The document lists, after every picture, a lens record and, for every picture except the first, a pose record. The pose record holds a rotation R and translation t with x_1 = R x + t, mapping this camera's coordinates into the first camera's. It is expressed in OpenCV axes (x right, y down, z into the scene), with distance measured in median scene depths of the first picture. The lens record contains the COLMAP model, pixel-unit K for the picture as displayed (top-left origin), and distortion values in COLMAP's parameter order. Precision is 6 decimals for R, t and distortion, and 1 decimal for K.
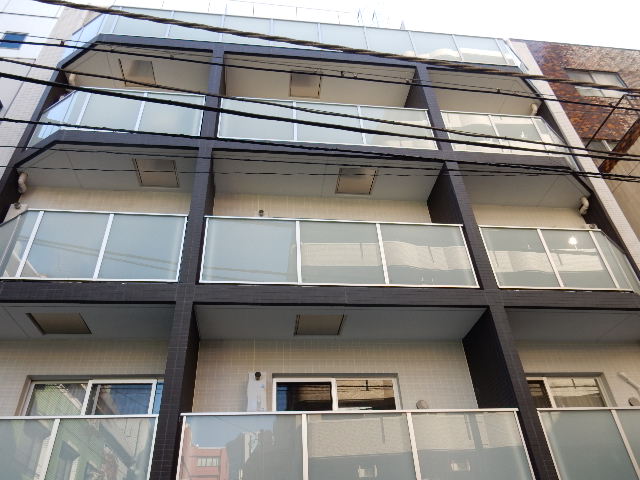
lens RADIAL K [[475.8, 0, 320.0], [0, 475.8, 240.0], [0, 0, 1]] dist [-0.005396, 0.003063]
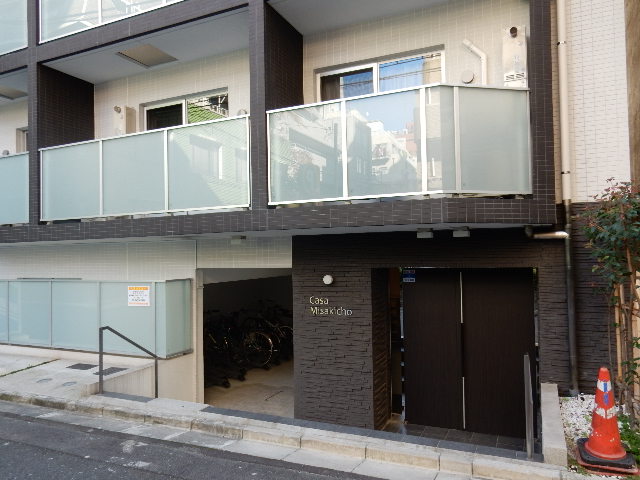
lens RADIAL K [[475.8, 0, 320.0], [0, 475.8, 240.0], [0, 0, 1]] dist [-0.005396, 0.003063]
pose [[0.857523, 0.027007, -0.513737, 0.557021], [0.298372, 0.787392, 0.539432, 0.024507], [0.419081, -0.615860, 0.667149, 0.100704]]
